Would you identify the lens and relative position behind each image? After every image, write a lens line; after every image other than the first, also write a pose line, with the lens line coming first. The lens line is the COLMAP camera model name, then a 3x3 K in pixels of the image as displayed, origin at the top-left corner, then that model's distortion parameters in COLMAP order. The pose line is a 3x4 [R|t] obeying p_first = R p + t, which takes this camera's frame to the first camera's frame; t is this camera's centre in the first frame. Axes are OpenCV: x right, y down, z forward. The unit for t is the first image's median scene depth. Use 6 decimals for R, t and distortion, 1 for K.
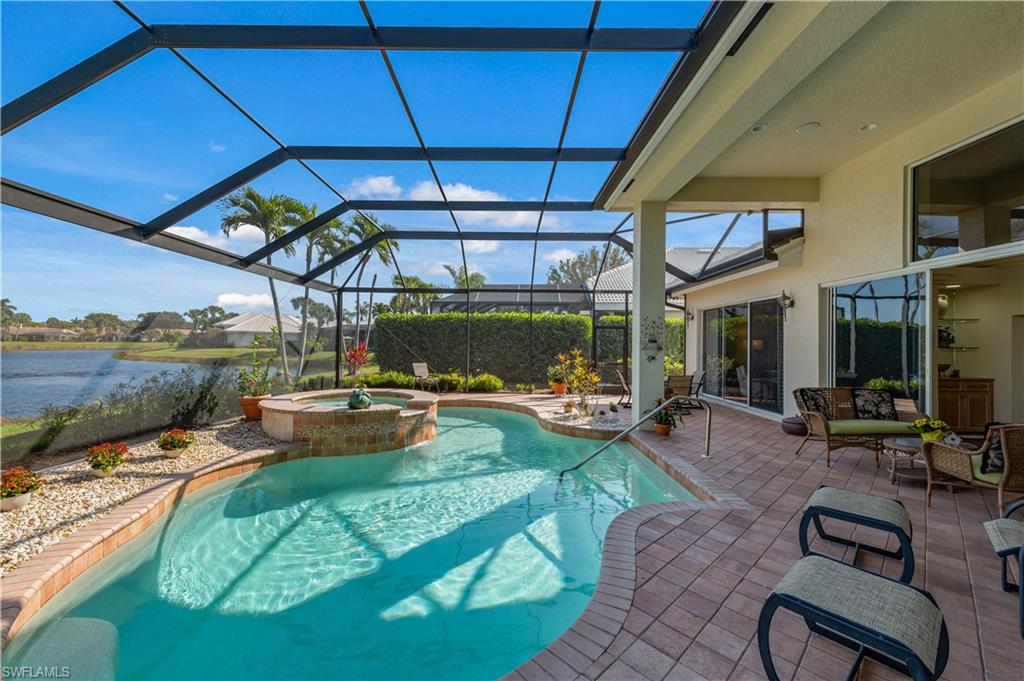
lens RADIAL K [[403.4, 0, 512.1], [0, 403.4, 342.1], [0, 0, 1]] dist [0.012481, -0.002673]
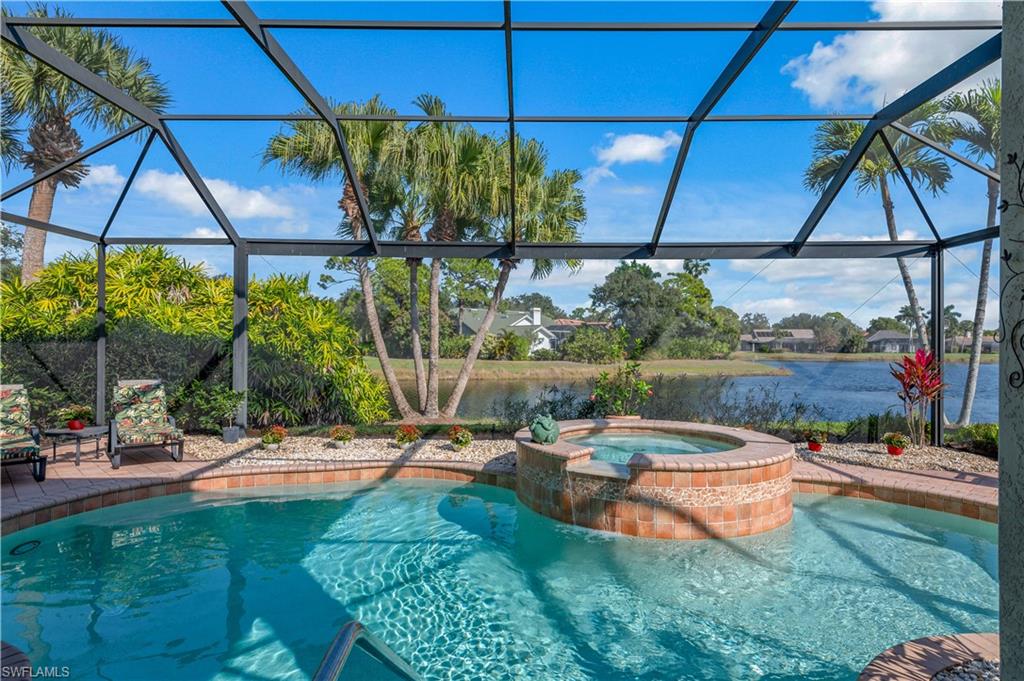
lens RADIAL K [[569.2, 0, 506.5], [0, 569.2, 342.1], [0, 0, 1]] dist [0.022689, -0.007380]
pose [[-0.021828, -0.018120, -0.999598, 0.567005], [-0.003518, 0.999831, -0.018047, 0.009603], [0.999756, 0.003122, -0.021888, 0.910154]]
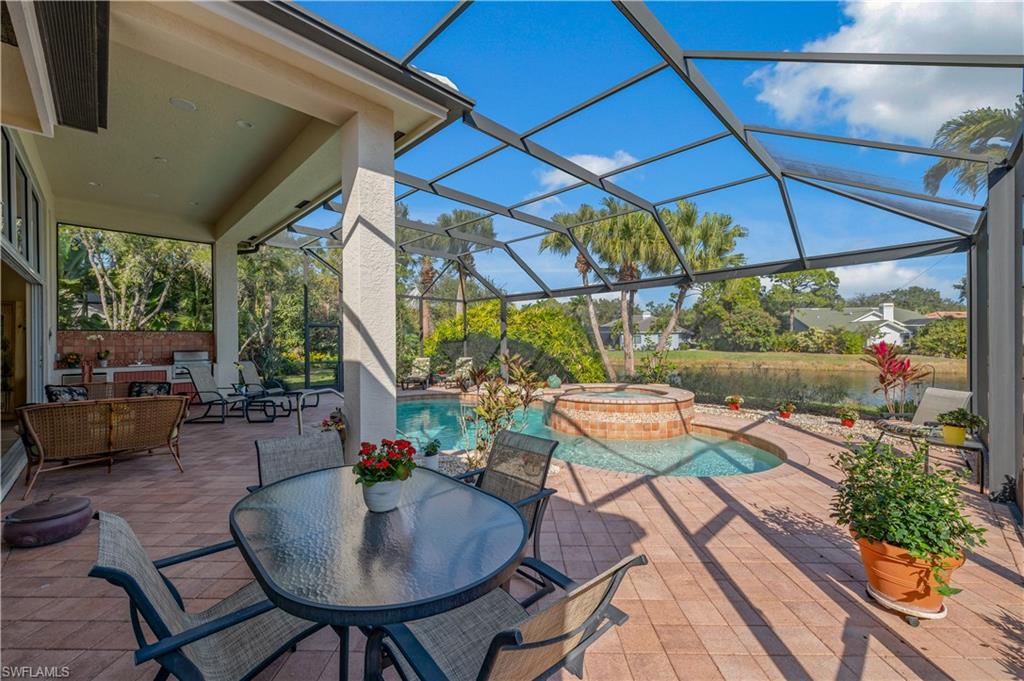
lens RADIAL K [[403.4, 0, 507.3], [0, 403.4, 344.4], [0, 0, 1]] dist [0.012481, -0.002673]
pose [[-0.717733, -0.004081, -0.696307, 0.709054], [-0.000013, 0.999983, -0.005847, 0.015158], [0.696319, -0.004187, -0.717720, 1.824373]]
